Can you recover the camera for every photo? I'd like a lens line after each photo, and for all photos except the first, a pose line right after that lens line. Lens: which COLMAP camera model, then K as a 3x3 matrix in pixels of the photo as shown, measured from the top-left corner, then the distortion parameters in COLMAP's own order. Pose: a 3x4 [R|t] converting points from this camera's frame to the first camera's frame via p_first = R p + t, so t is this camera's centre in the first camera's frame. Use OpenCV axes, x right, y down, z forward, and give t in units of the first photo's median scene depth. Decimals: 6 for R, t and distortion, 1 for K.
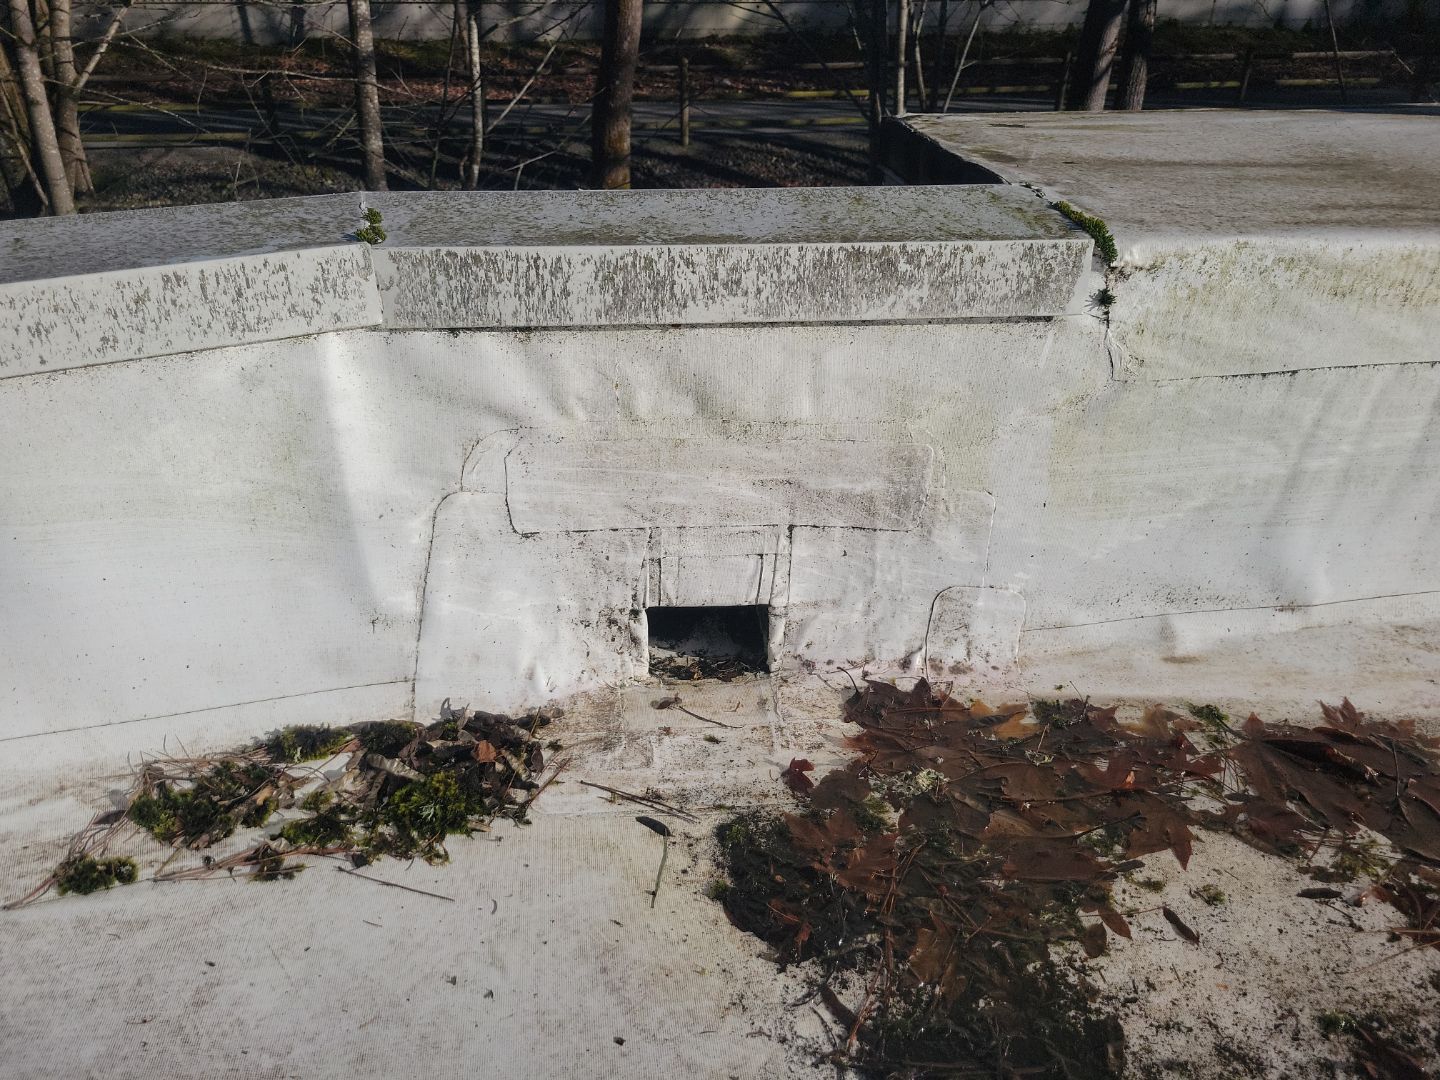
lens RADIAL K [[1095.0, 0, 716.0], [0, 1095.0, 539.7], [0, 0, 1]] dist [0.015331, -0.005229]
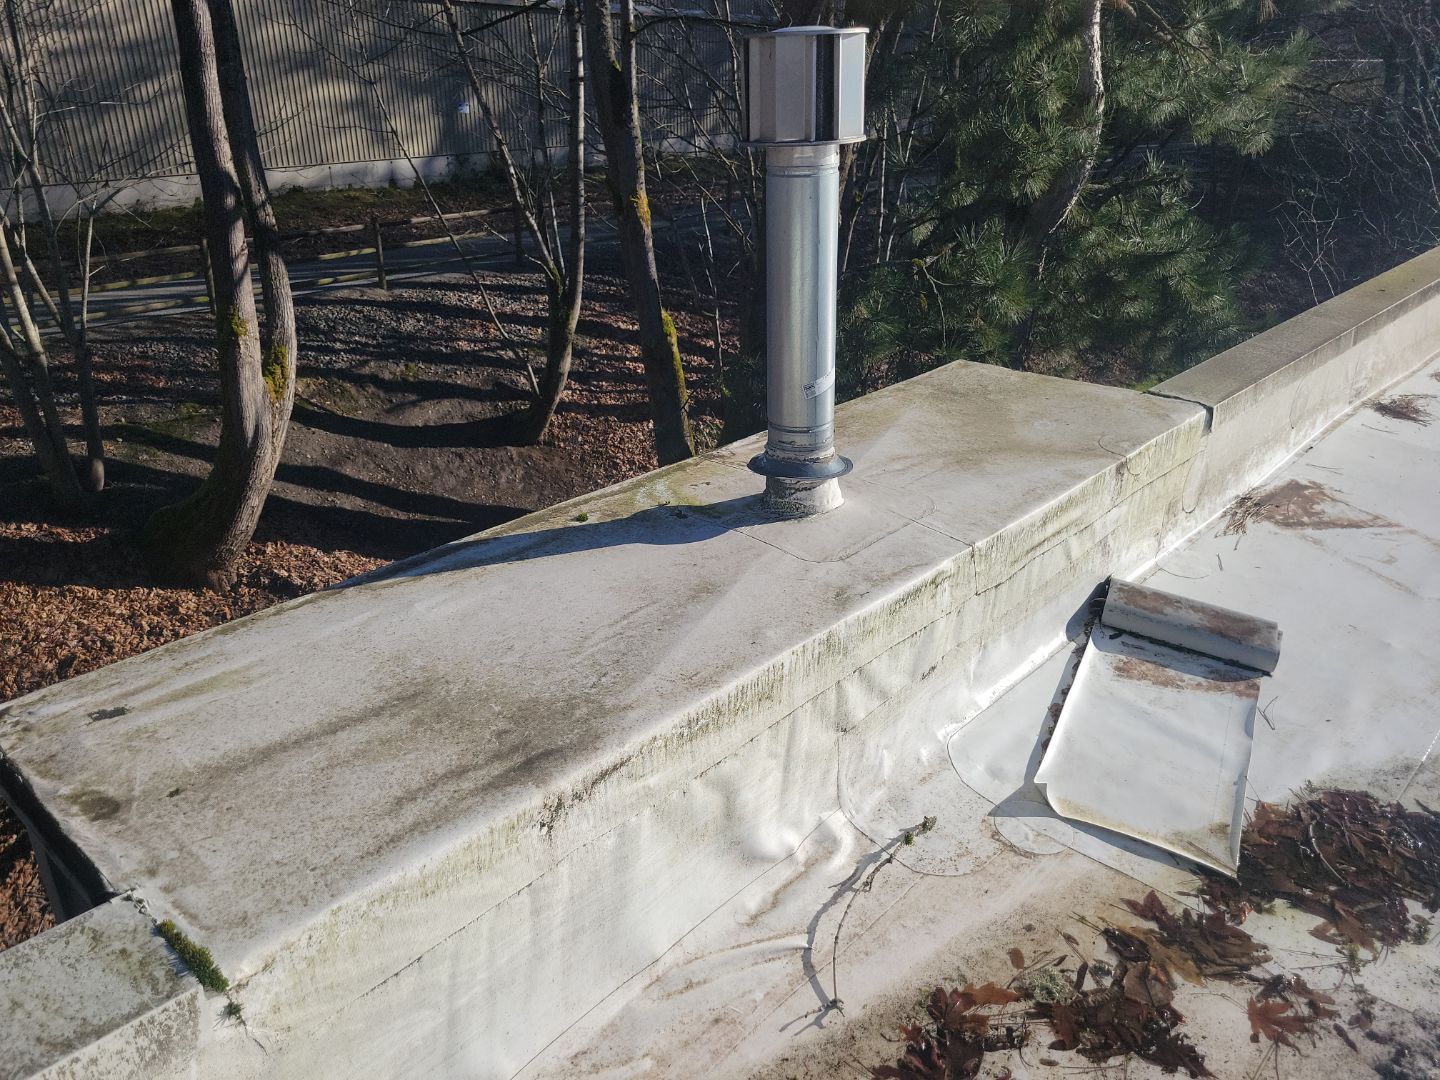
lens RADIAL K [[1095.0, 0, 718.4], [0, 1095.0, 540.2], [0, 0, 1]] dist [0.015331, -0.005229]
pose [[0.765475, -0.276047, 0.581245, 0.215003], [0.323378, 0.945981, 0.023393, -0.528615], [-0.556304, 0.170055, 0.813393, -0.241889]]
